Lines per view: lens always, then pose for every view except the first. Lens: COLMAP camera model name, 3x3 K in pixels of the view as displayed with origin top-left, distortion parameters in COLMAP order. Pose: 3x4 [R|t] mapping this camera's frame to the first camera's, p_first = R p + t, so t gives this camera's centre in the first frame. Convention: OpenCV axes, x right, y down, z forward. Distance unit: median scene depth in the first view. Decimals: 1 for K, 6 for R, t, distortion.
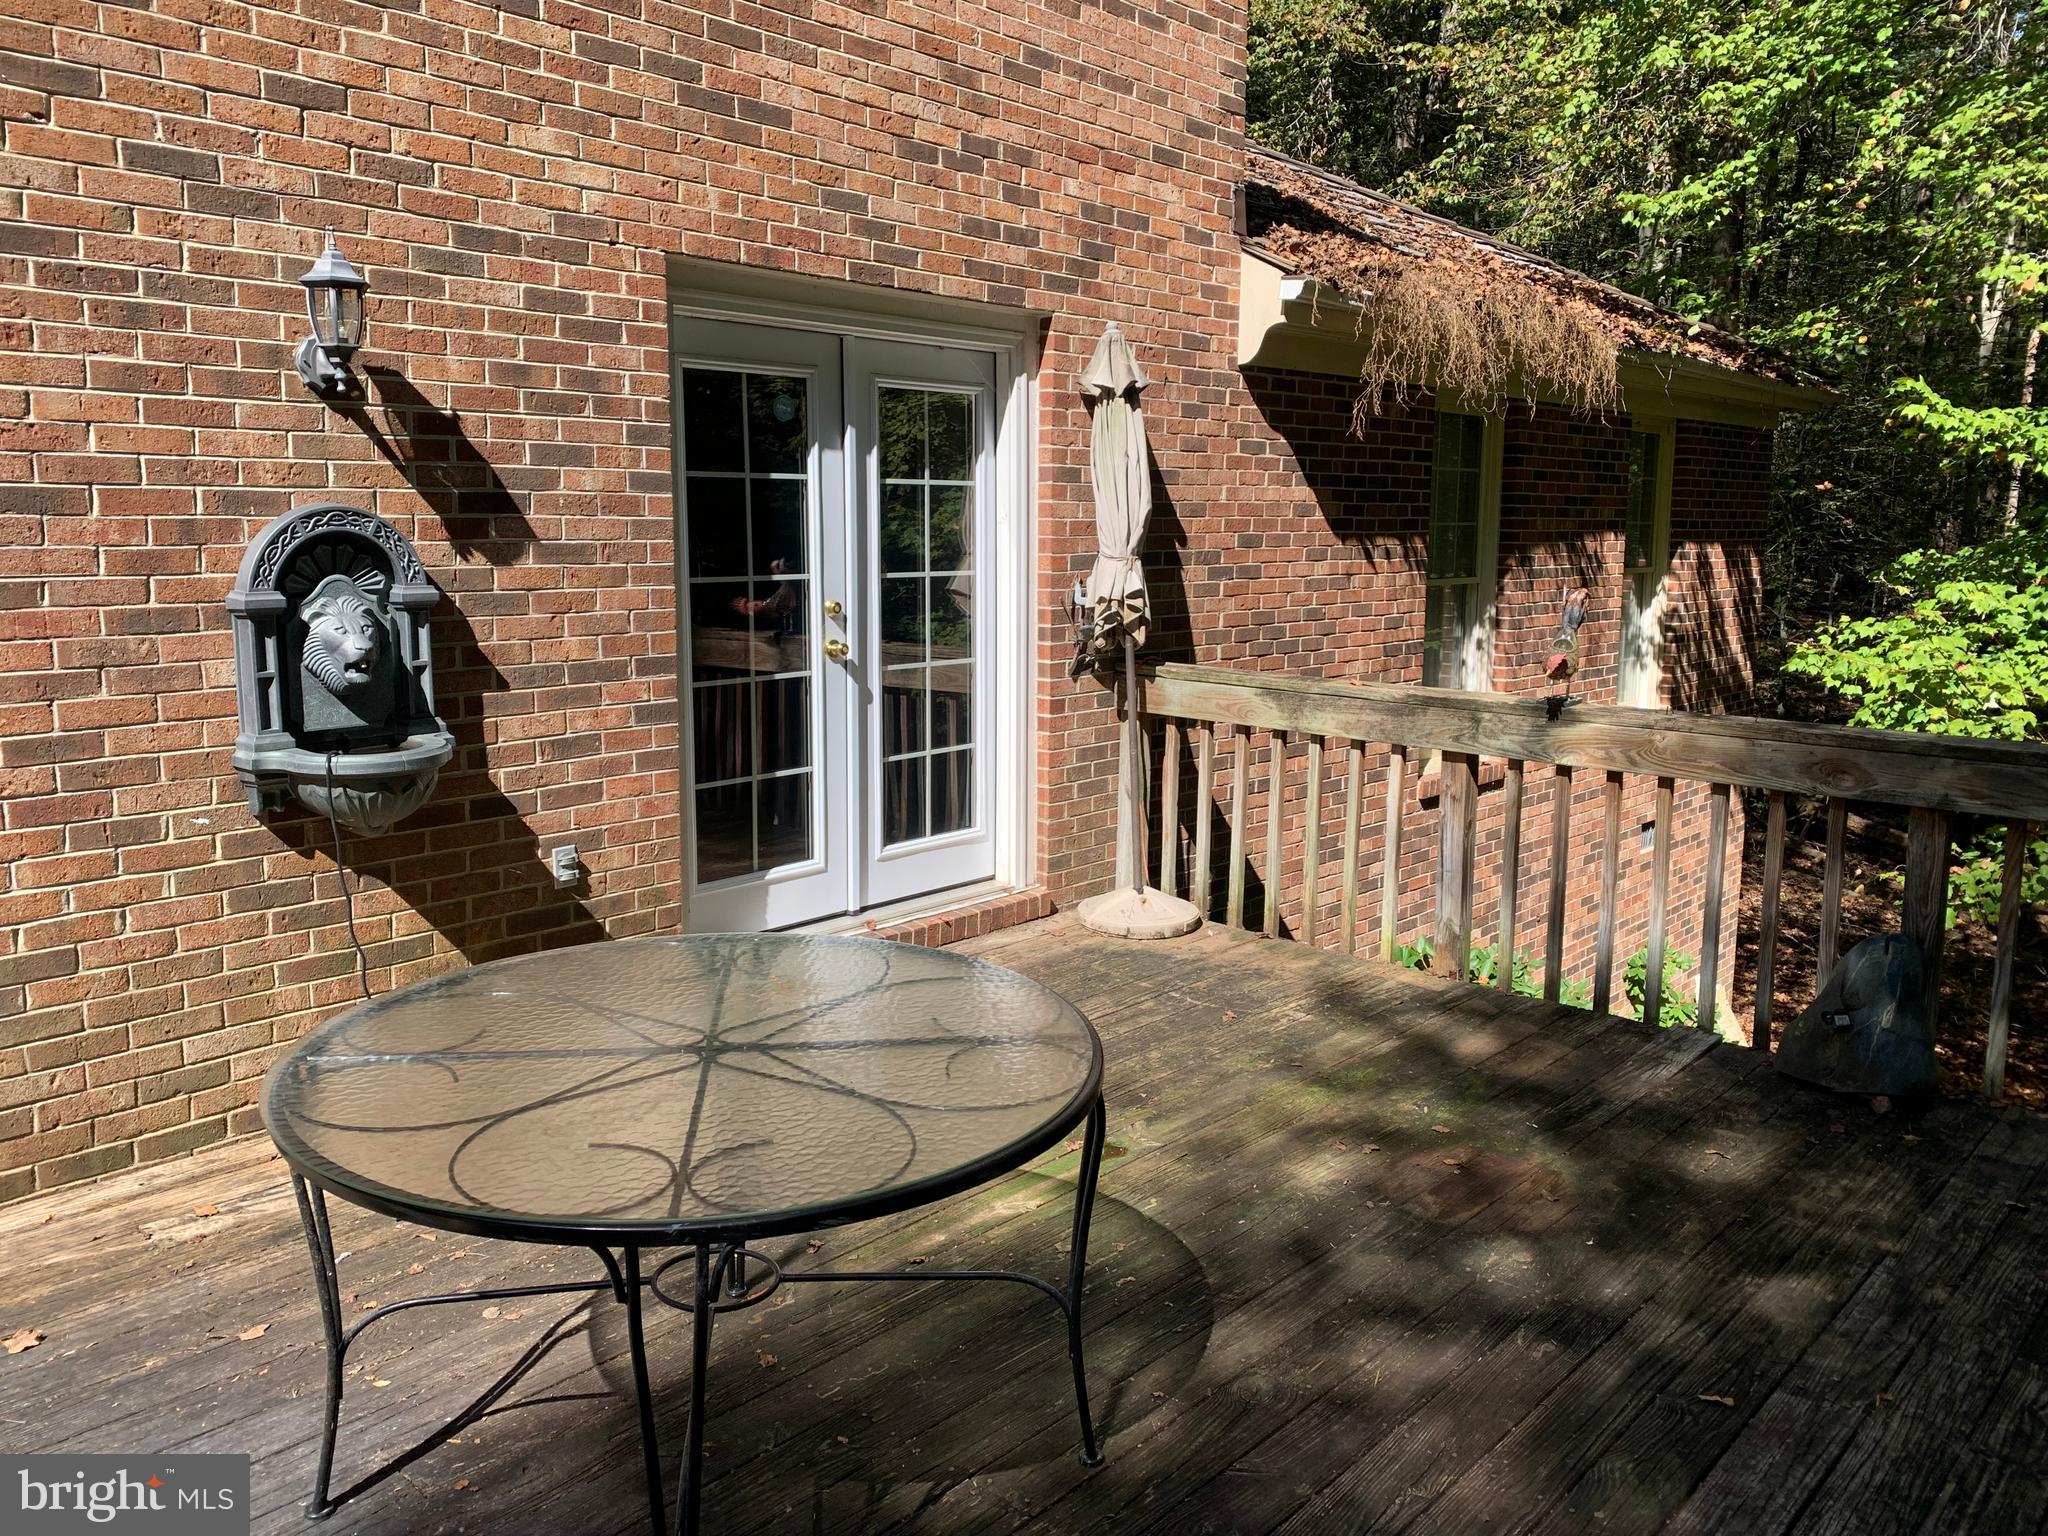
lens RADIAL K [[1552.2, 0, 1020.0], [0, 1552.2, 738.5], [0, 0, 1]] dist [0.033612, -0.032938]
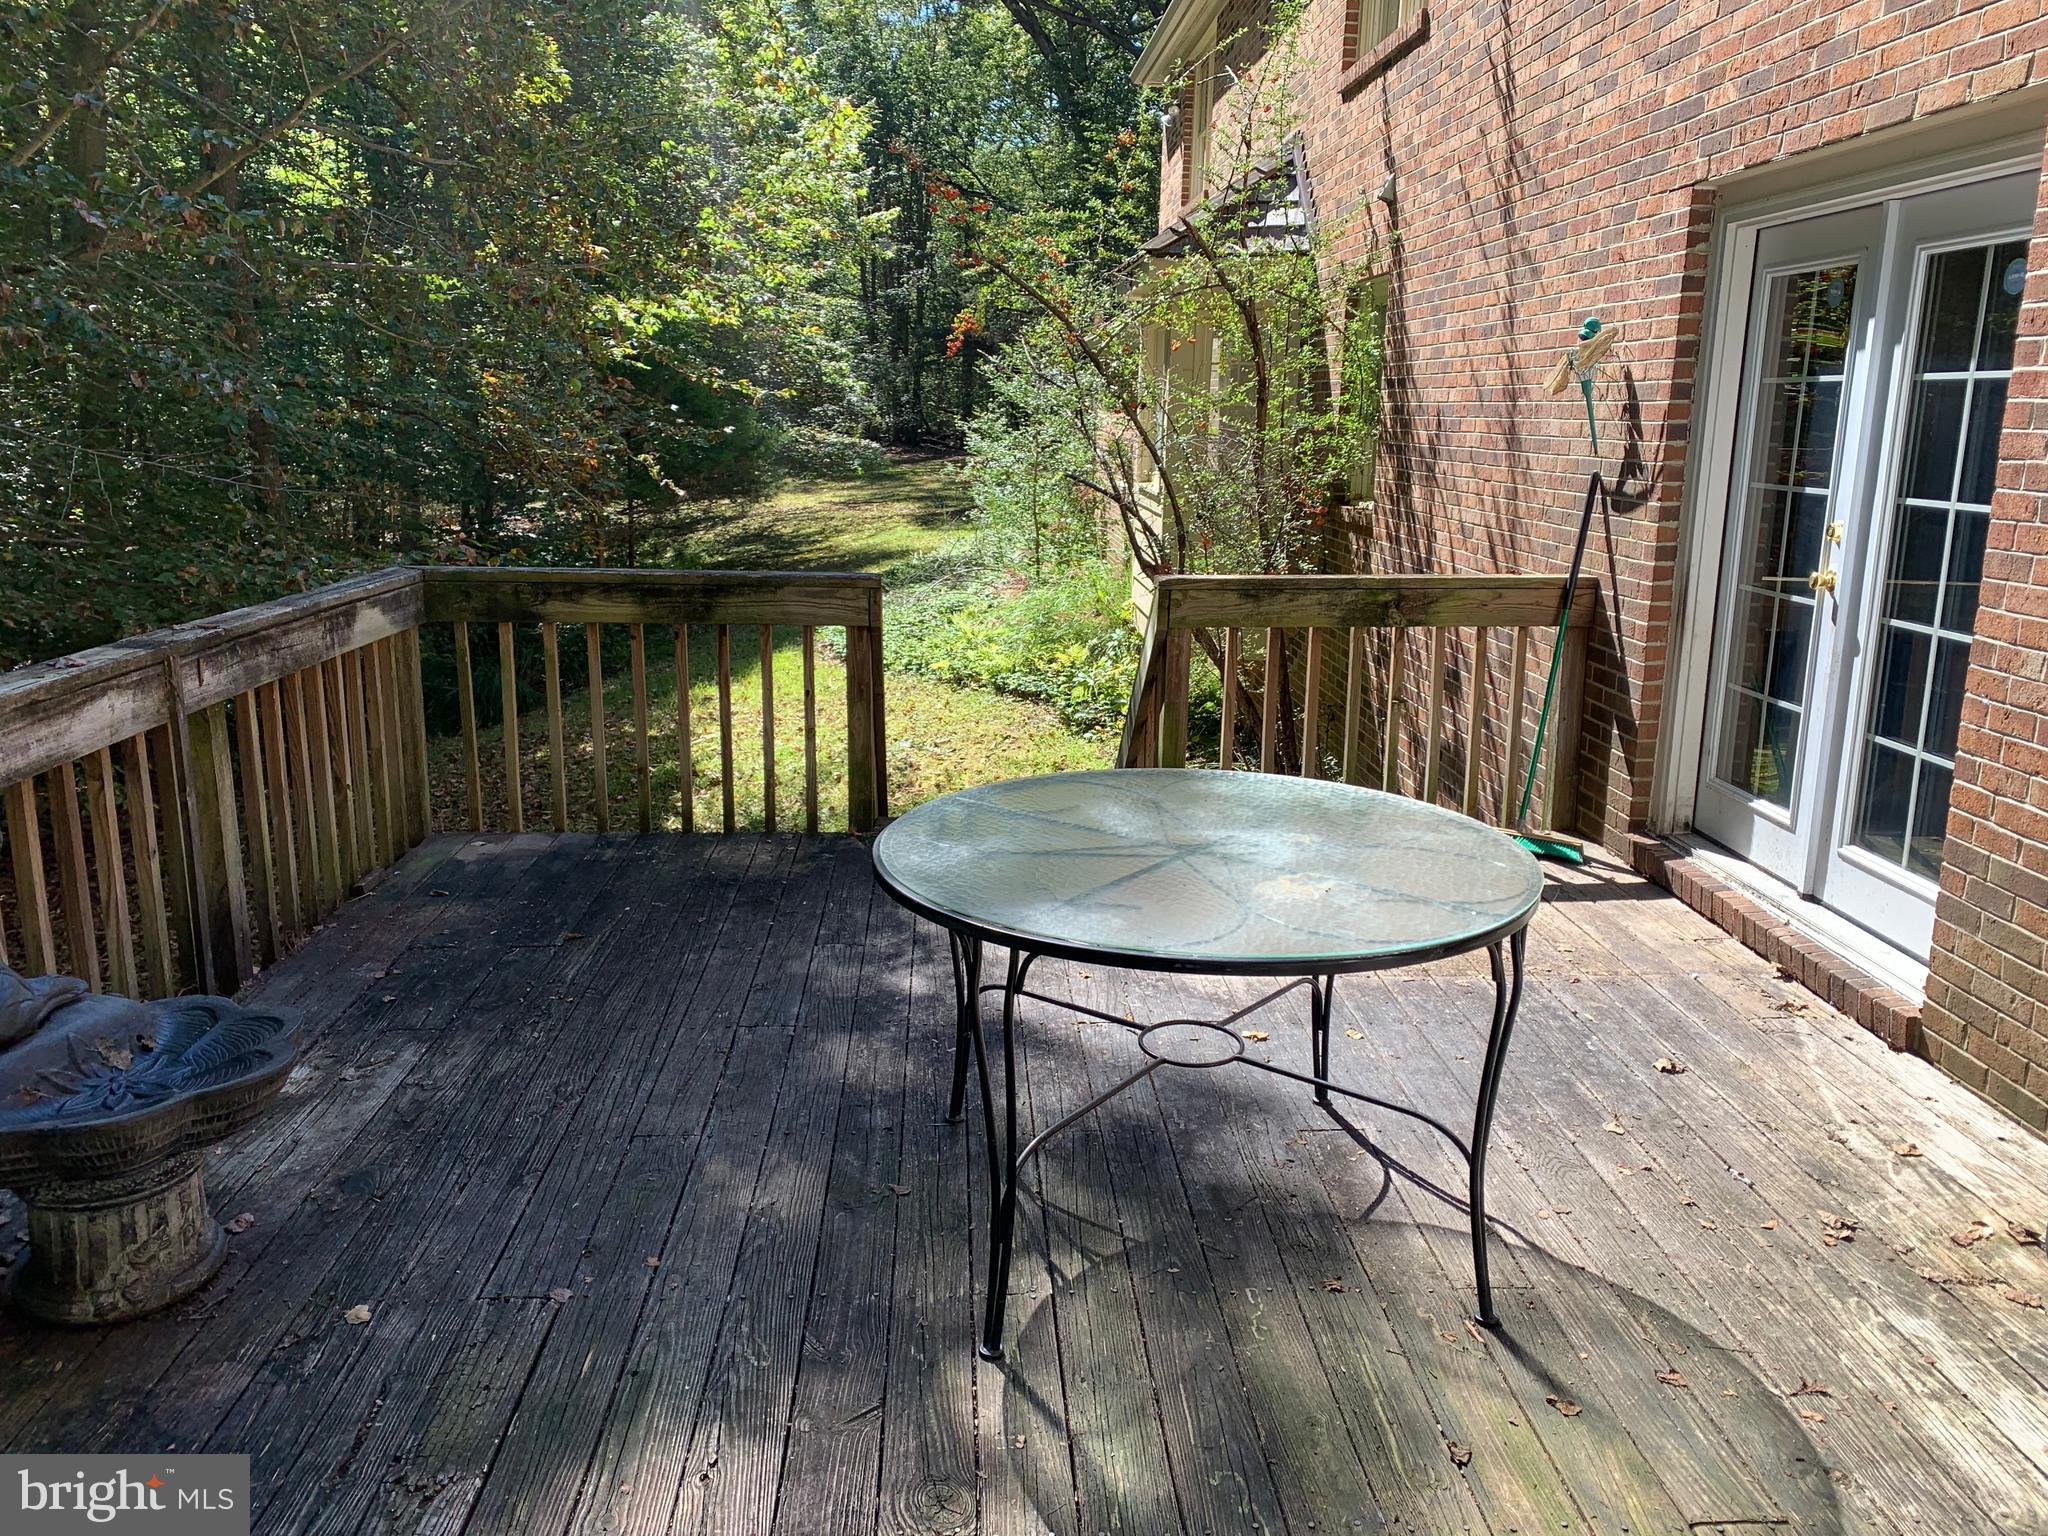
lens RADIAL K [[1552.2, 0, 1020.0], [0, 1552.2, 738.5], [0, 0, 1]] dist [0.033612, -0.032938]
pose [[-0.698248, 0.128096, -0.704302, 0.516006], [-0.125116, 0.946879, 0.296255, -0.158931], [0.704838, 0.294979, -0.645129, 1.153680]]
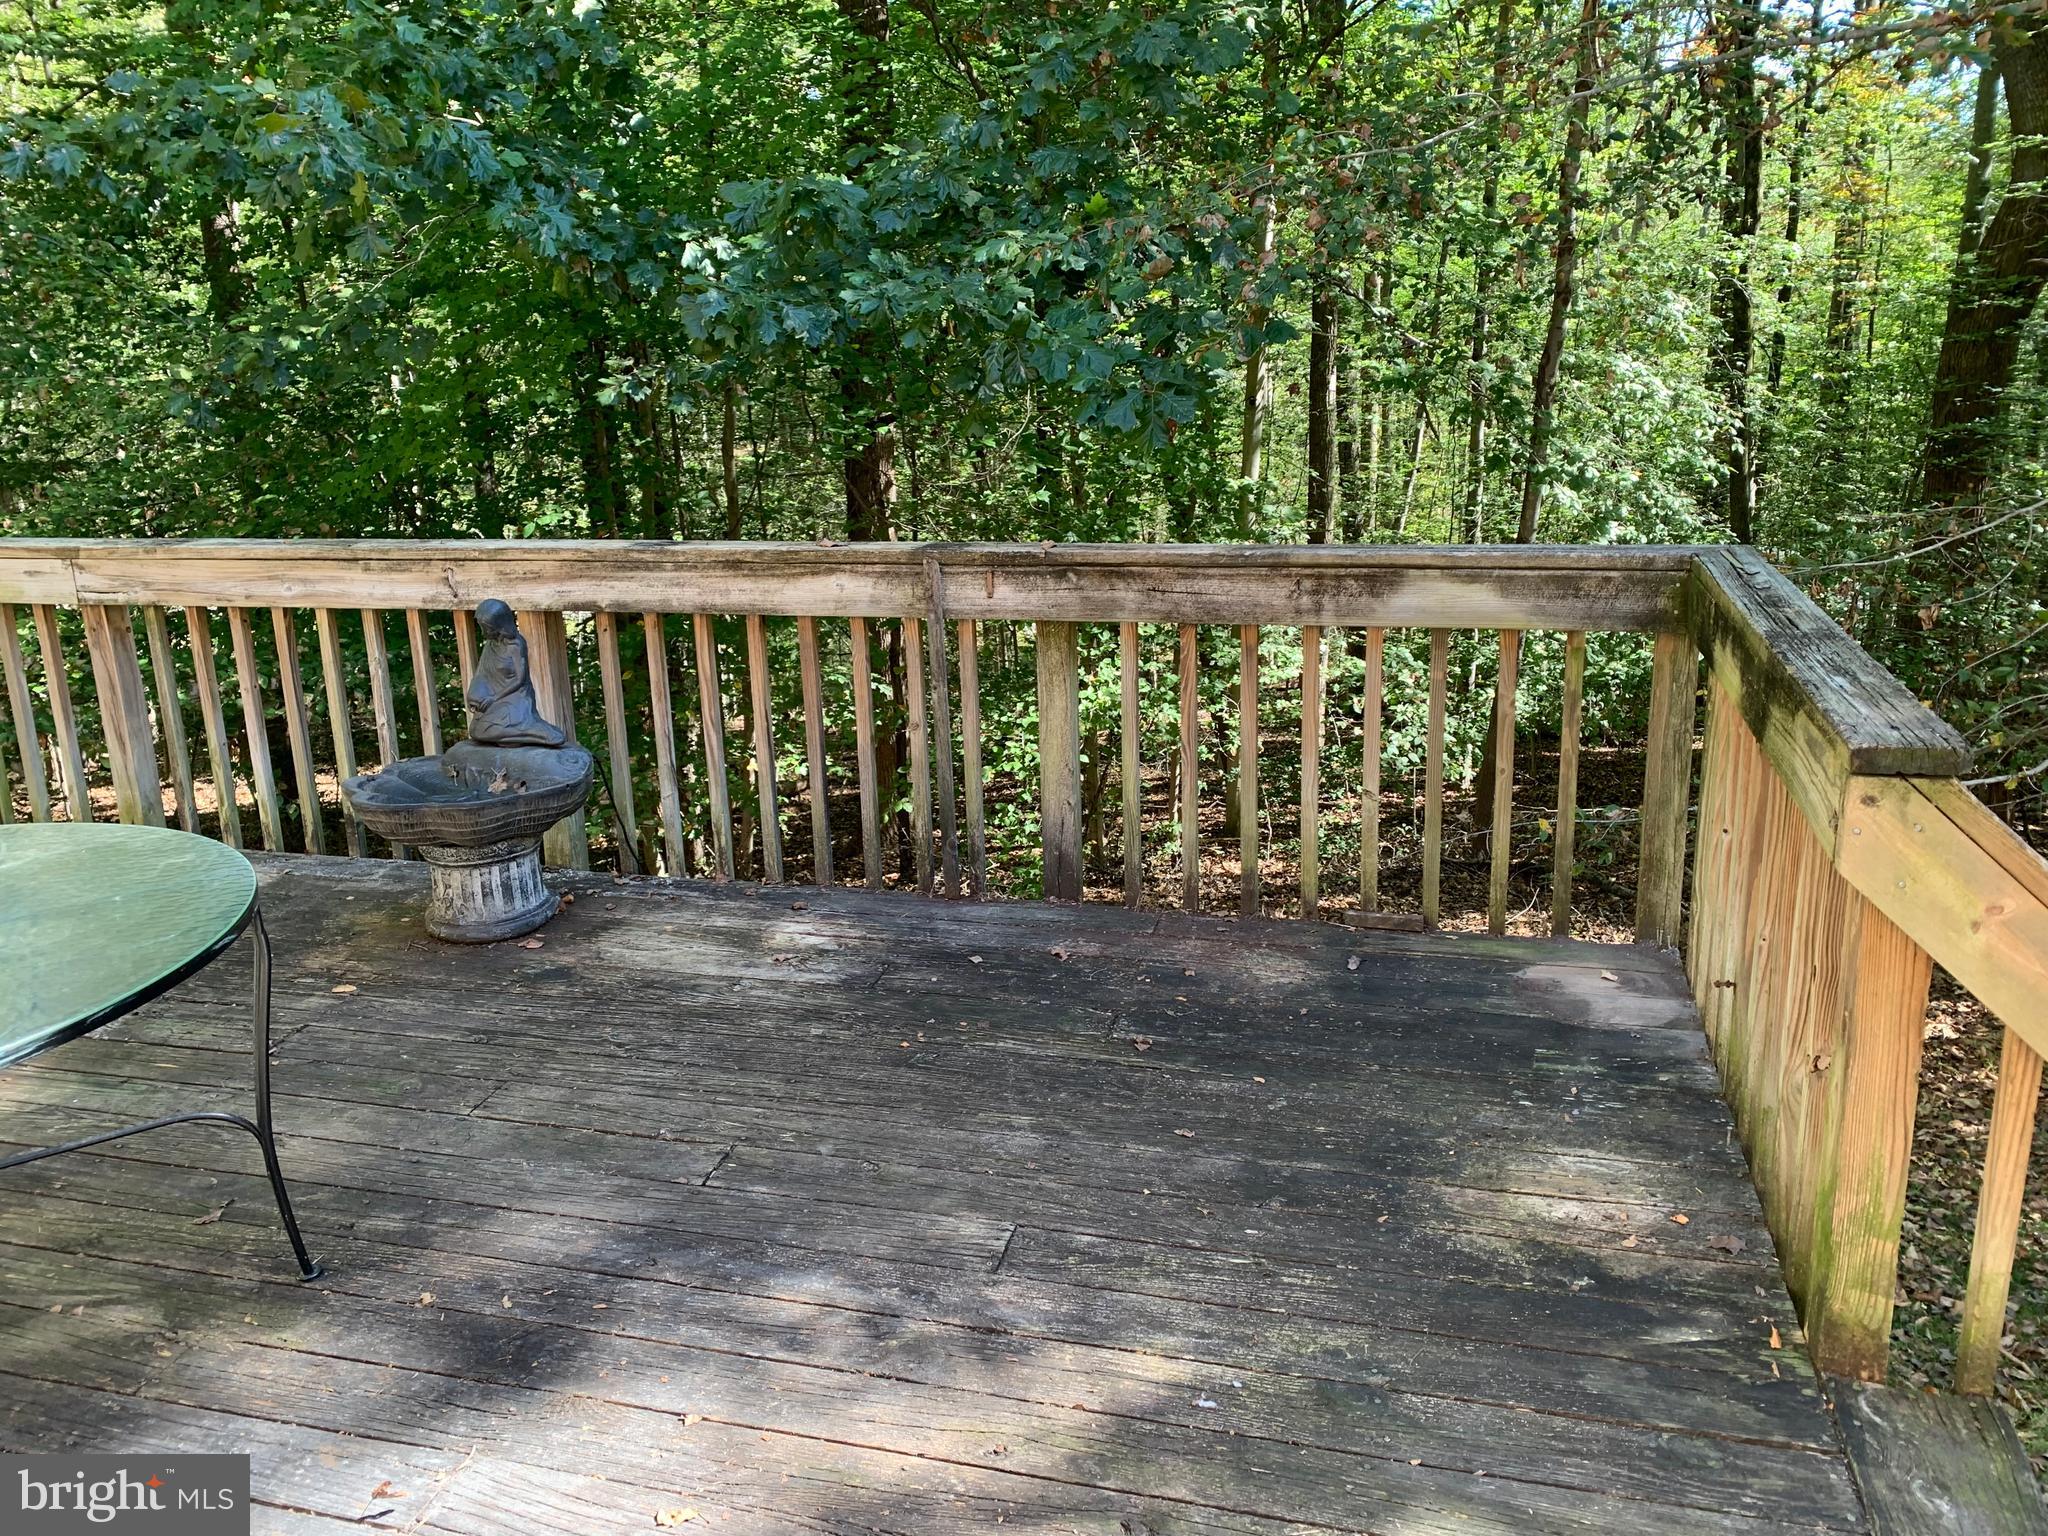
lens RADIAL K [[1552.2, 0, 1020.0], [0, 1552.2, 738.5], [0, 0, 1]] dist [0.033612, -0.032938]
pose [[-0.459151, -0.229614, 0.858171, -0.888921], [0.160953, 0.928530, 0.334554, -0.075850], [-0.873656, 0.291736, -0.389378, 0.470370]]
